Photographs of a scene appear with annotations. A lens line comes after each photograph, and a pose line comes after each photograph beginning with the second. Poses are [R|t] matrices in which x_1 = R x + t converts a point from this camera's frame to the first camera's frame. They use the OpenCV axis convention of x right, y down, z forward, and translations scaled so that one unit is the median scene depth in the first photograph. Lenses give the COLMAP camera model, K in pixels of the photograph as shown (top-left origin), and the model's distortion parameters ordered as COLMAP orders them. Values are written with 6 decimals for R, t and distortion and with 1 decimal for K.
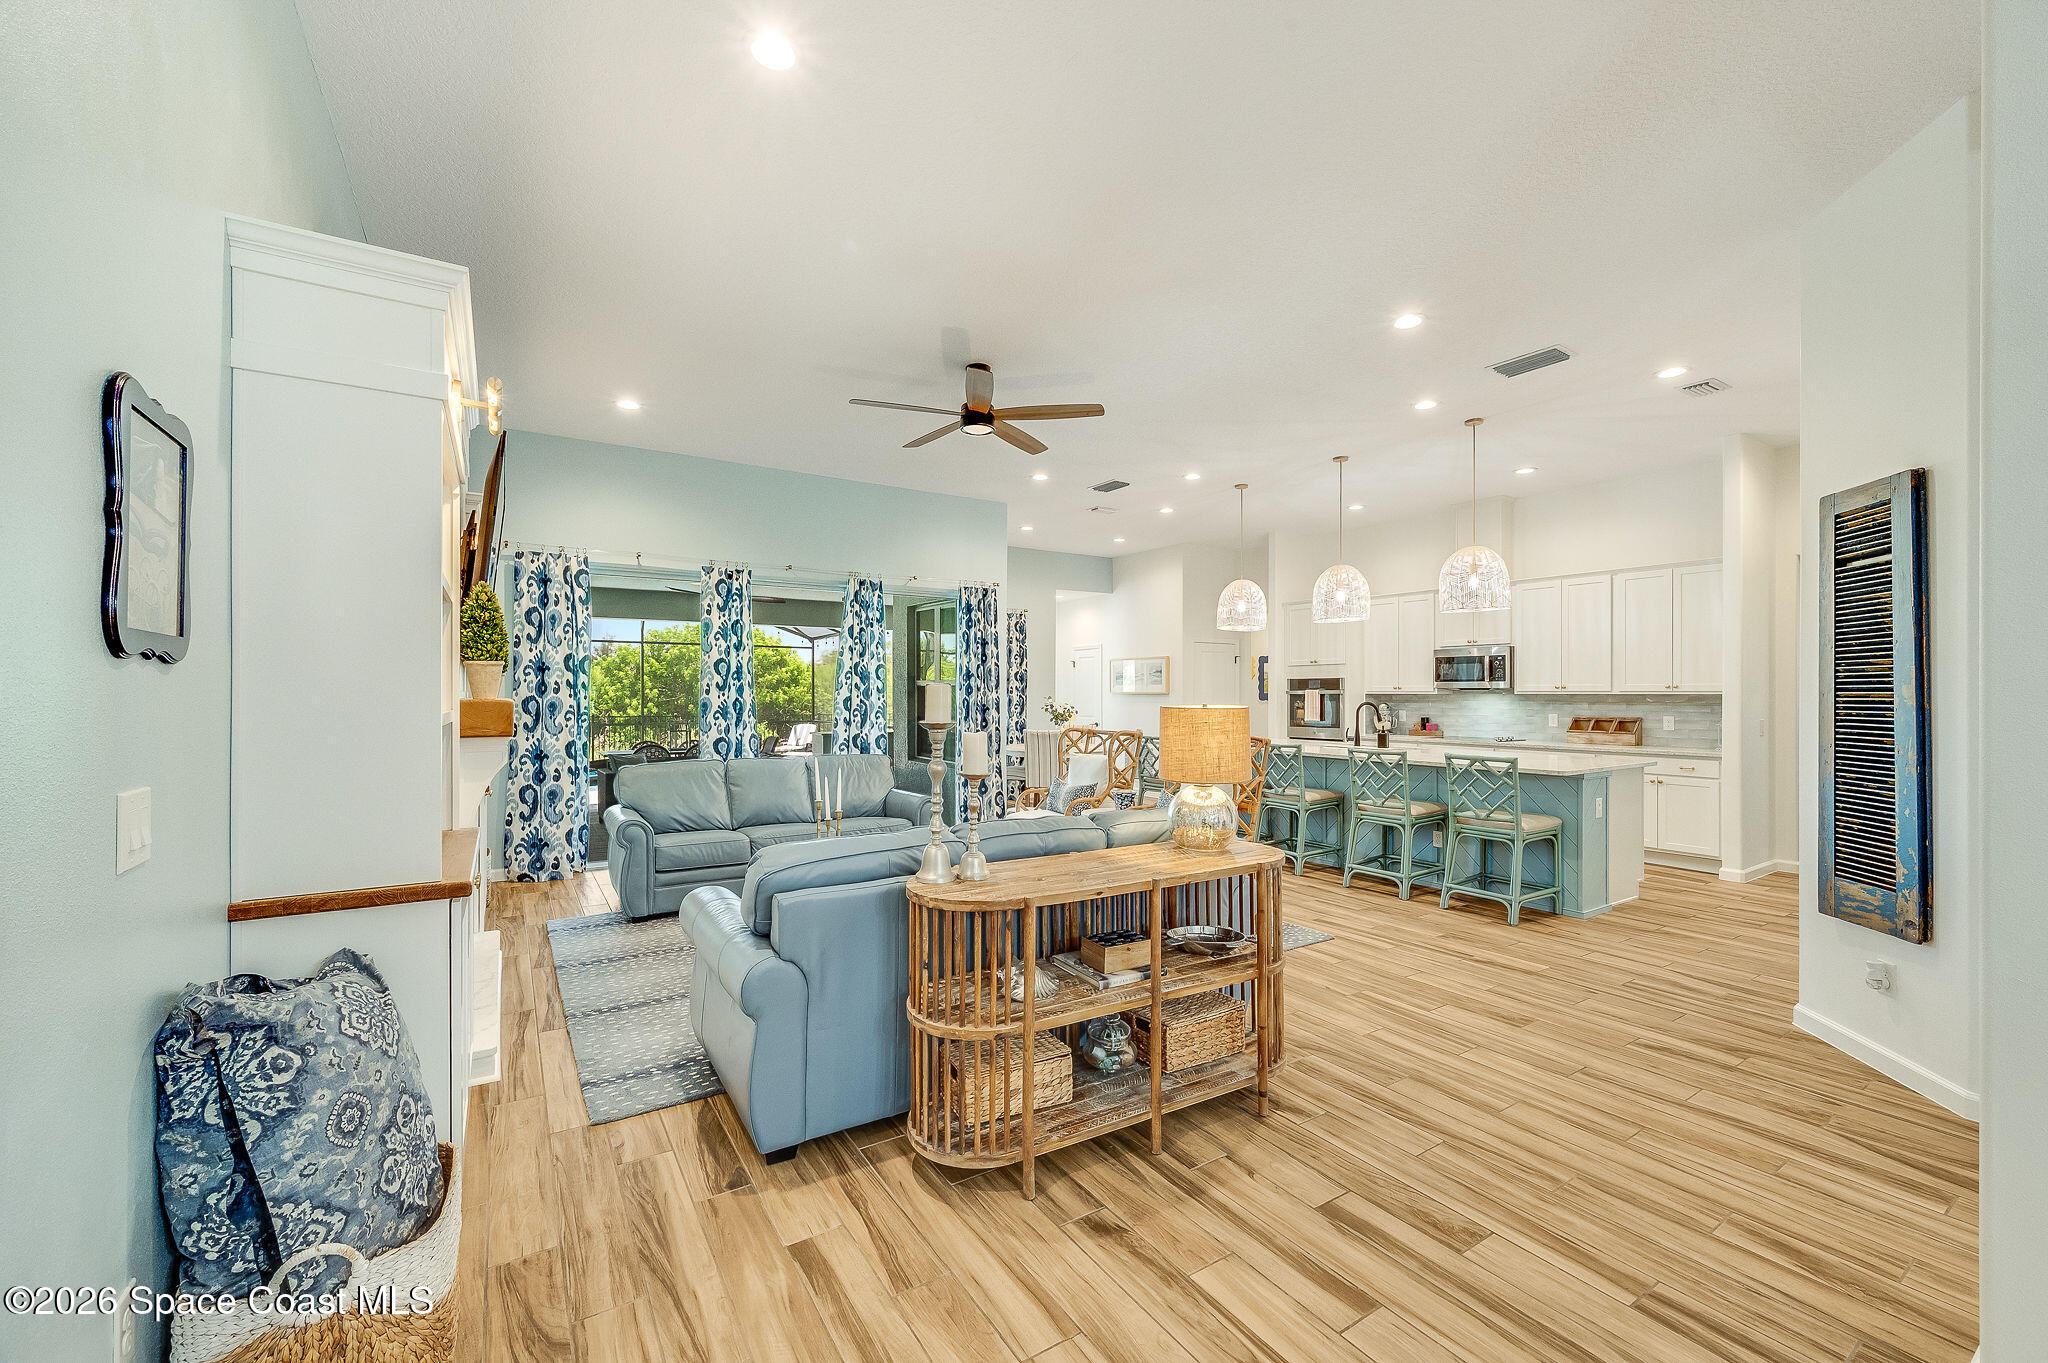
lens RADIAL K [[817.6, 0, 1022.0], [0, 817.6, 687.9], [0, 0, 1]] dist [-0.000373, -0.000230]
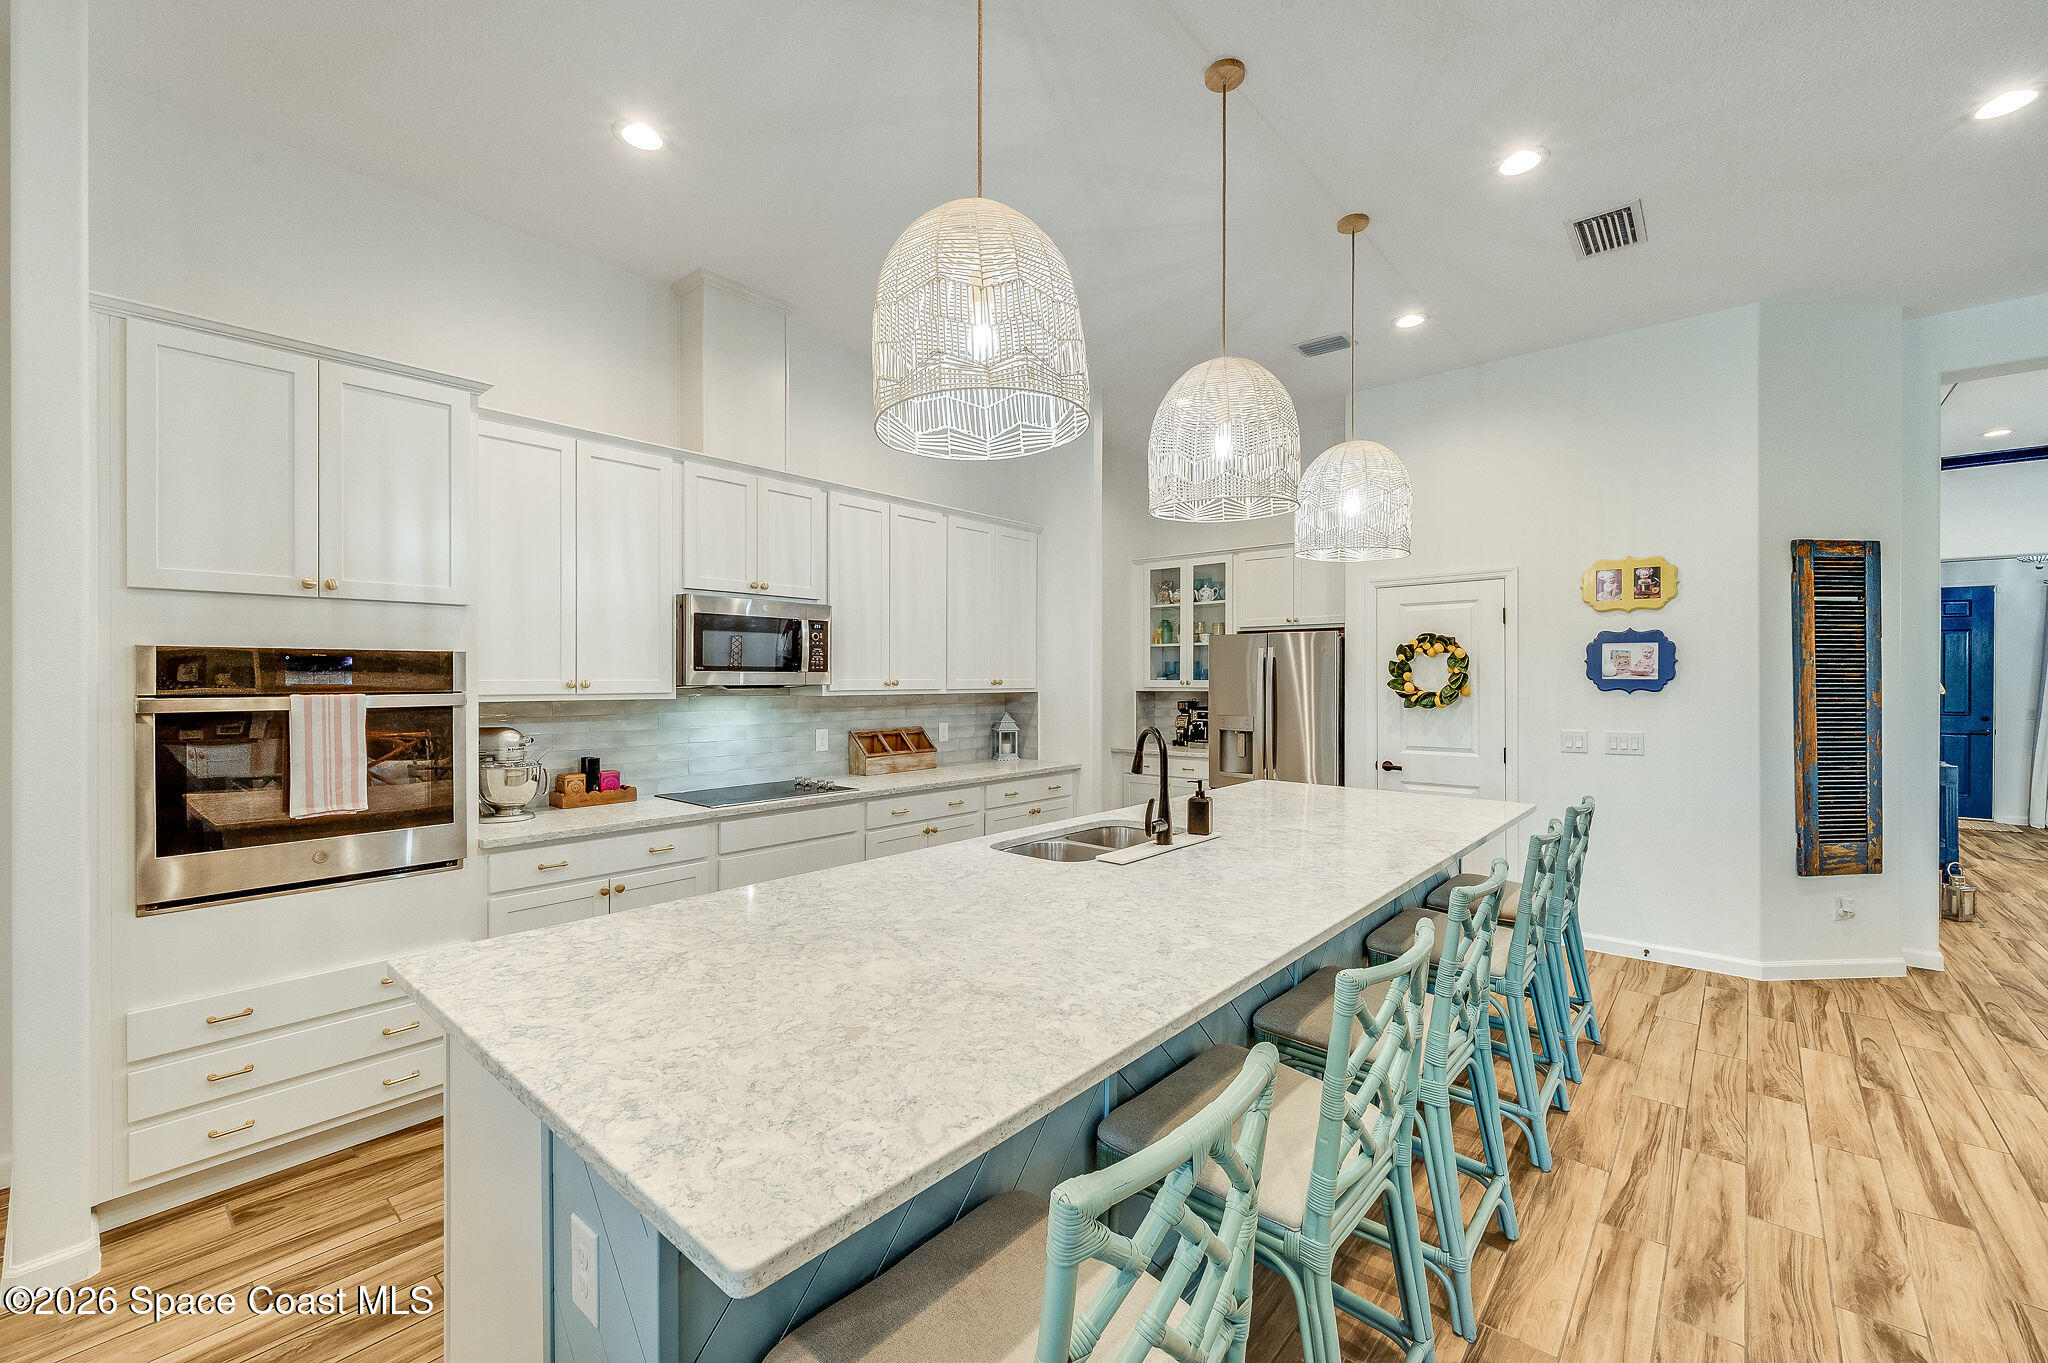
lens RADIAL K [[826.8, 0, 1028.7], [0, 826.8, 673.9], [0, 0, 1]] dist [0.000508, 0.000823]
pose [[-0.288602, 0.001594, 0.957448, 0.050912], [-0.010000, 0.999939, -0.004679, -0.006788], [-0.957397, -0.010924, -0.288568, 1.140954]]
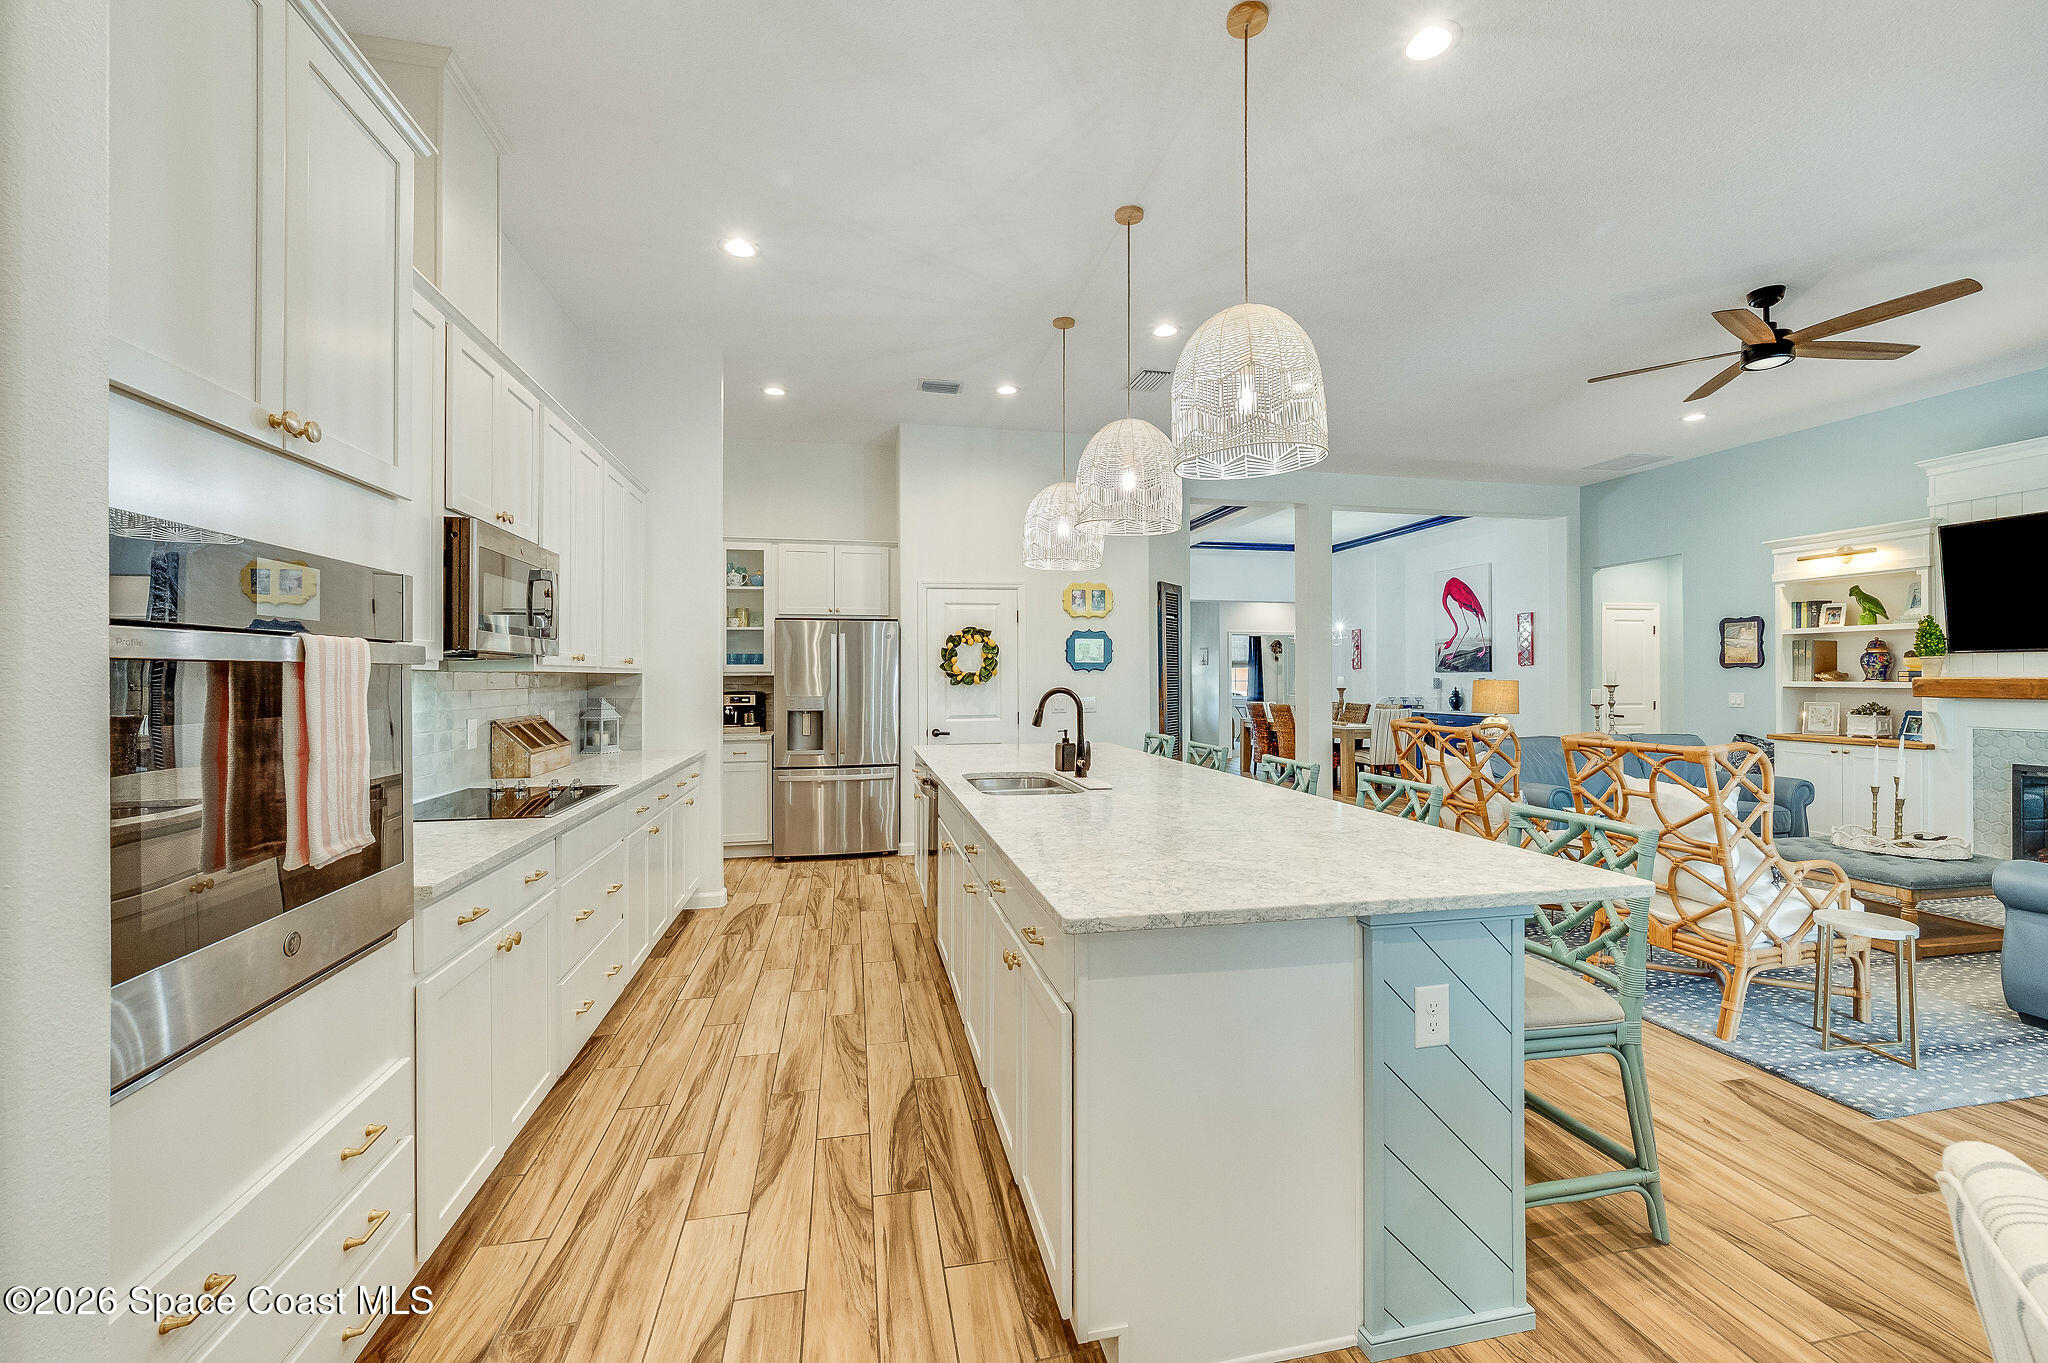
lens RADIAL K [[817.6, 0, 1021.6], [0, 817.6, 674.7], [0, 0, 1]] dist [-0.000373, -0.000230]
pose [[-0.933976, 0.000343, 0.357336, 0.257286], [-0.003257, 0.999950, -0.009472, 0.013405], [-0.357321, -0.010011, -0.933928, 1.441297]]
